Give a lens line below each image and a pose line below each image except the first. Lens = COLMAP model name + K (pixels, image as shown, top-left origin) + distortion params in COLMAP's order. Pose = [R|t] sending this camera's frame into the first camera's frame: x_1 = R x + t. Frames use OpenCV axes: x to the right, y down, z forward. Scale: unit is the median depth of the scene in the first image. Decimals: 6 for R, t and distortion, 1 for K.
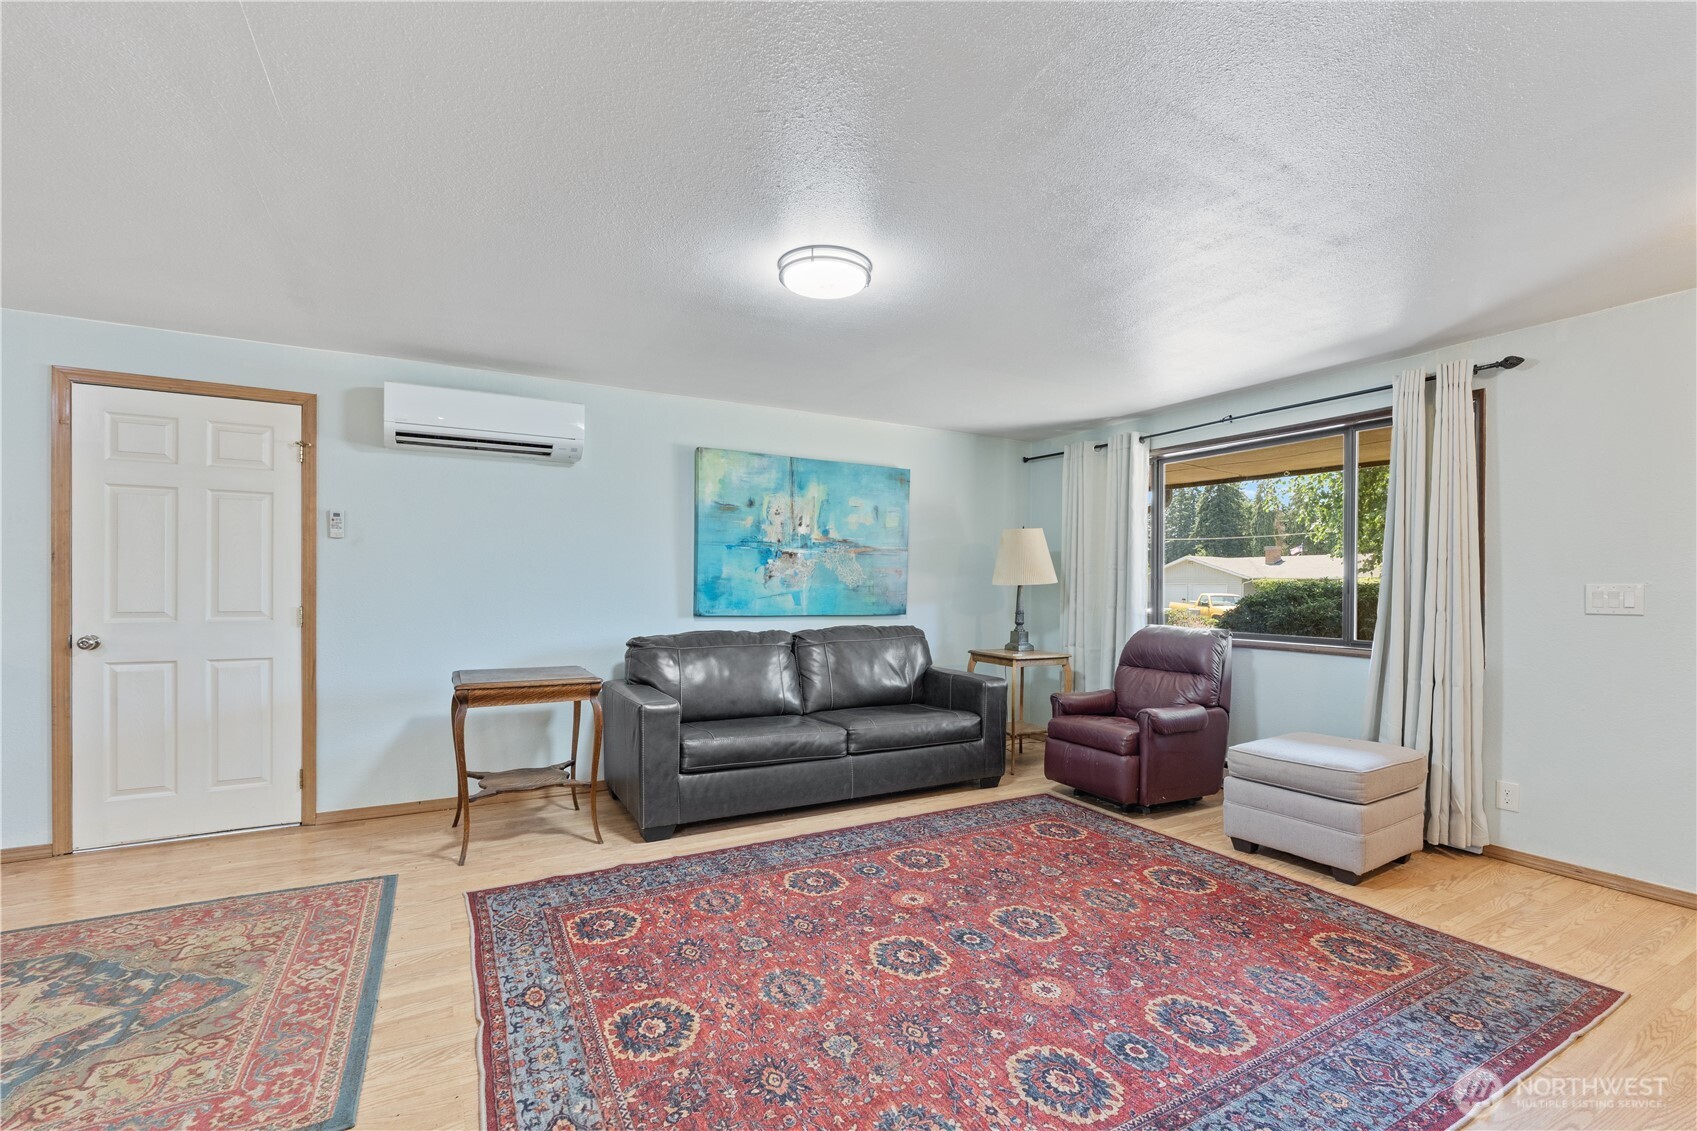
lens RADIAL K [[746.6, 0, 848.4], [0, 746.6, 586.0], [0, 0, 1]] dist [-0.005427, 0.000210]
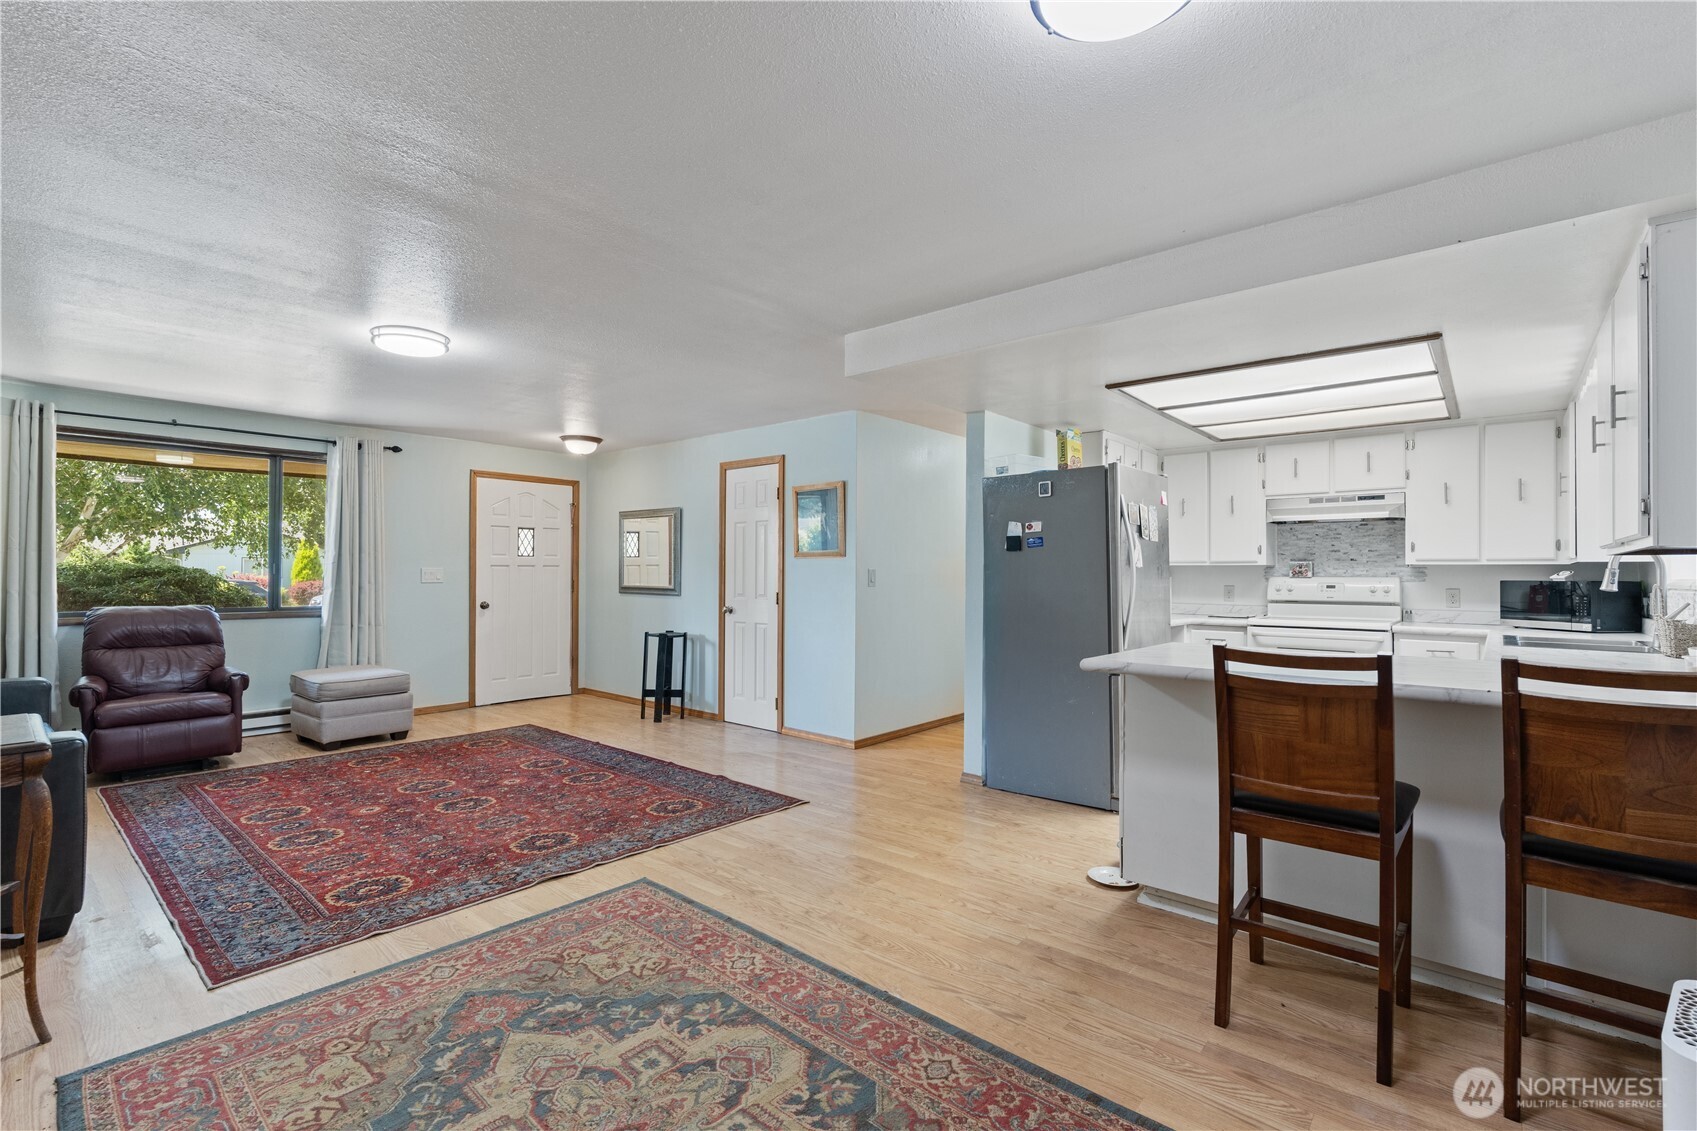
lens RADIAL K [[763.0, 0, 845.6], [0, 763.0, 566.3], [0, 0, 1]] dist [-0.005891, 0.000565]
pose [[-0.341612, -0.000903, 0.939841, -1.140956], [-0.006799, 0.999976, -0.001510, -0.010118], [-0.939816, -0.006906, -0.341610, 0.526082]]
